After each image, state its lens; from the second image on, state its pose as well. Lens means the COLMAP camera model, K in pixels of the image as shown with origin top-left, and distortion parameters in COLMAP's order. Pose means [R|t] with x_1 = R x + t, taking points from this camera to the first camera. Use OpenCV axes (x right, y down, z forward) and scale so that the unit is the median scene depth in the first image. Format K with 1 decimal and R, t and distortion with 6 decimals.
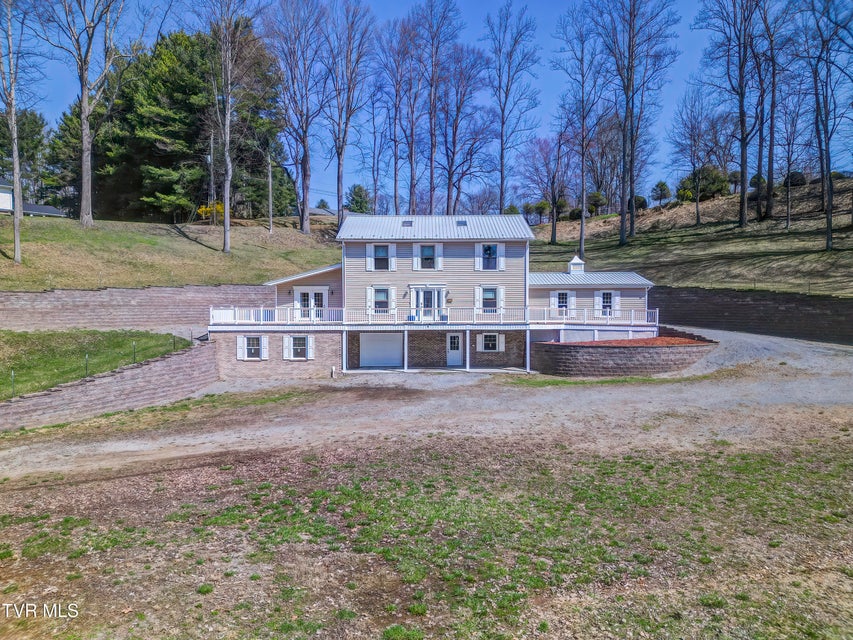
lens RADIAL K [[591.3, 0, 417.6], [0, 591.3, 328.9], [0, 0, 1]] dist [0.055019, -0.012752]
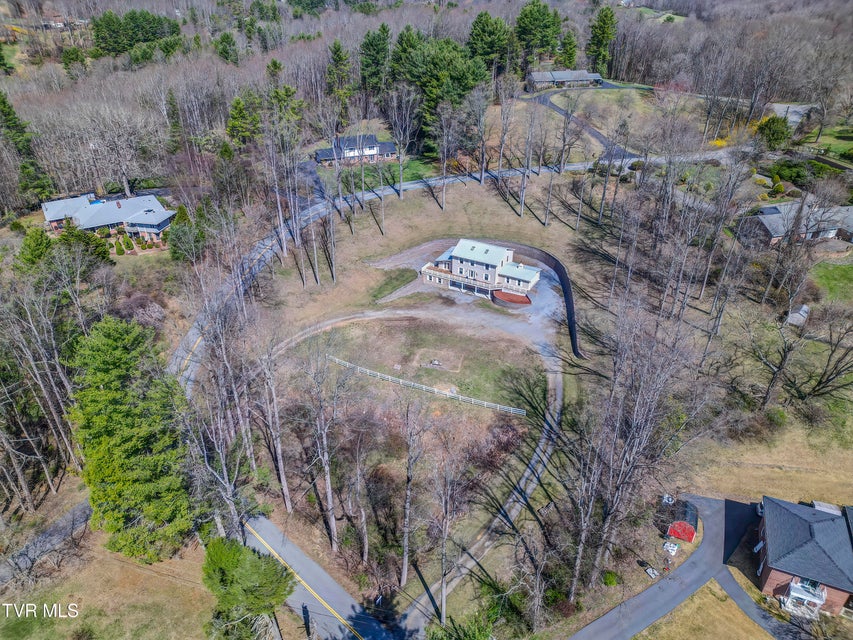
lens RADIAL K [[591.3, 0, 429.2], [0, 591.3, 320.1], [0, 0, 1]] dist [0.055019, -0.012752]
pose [[0.878285, 0.251758, -0.406490, 1.372225], [-0.025766, 0.873837, 0.485536, -1.596738], [0.477443, -0.415965, 0.773965, -2.176458]]
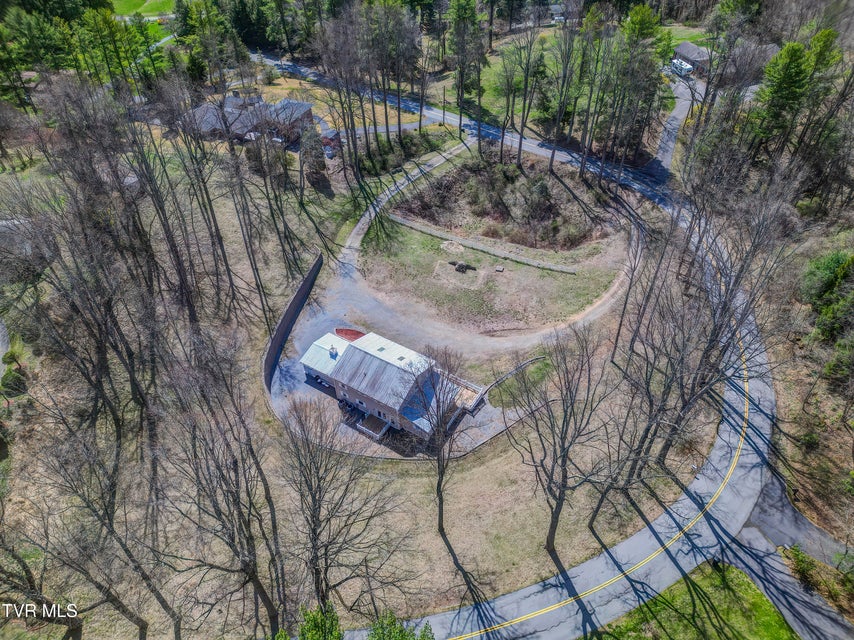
lens RADIAL K [[592.0, 0, 429.4], [0, 592.0, 324.3], [0, 0, 1]] dist [0.055019, -0.012752]
pose [[-0.859983, -0.344956, 0.376079, -0.935775], [0.040044, 0.689056, 0.723601, -1.941047], [-0.508750, 0.637344, -0.578763, 2.235056]]
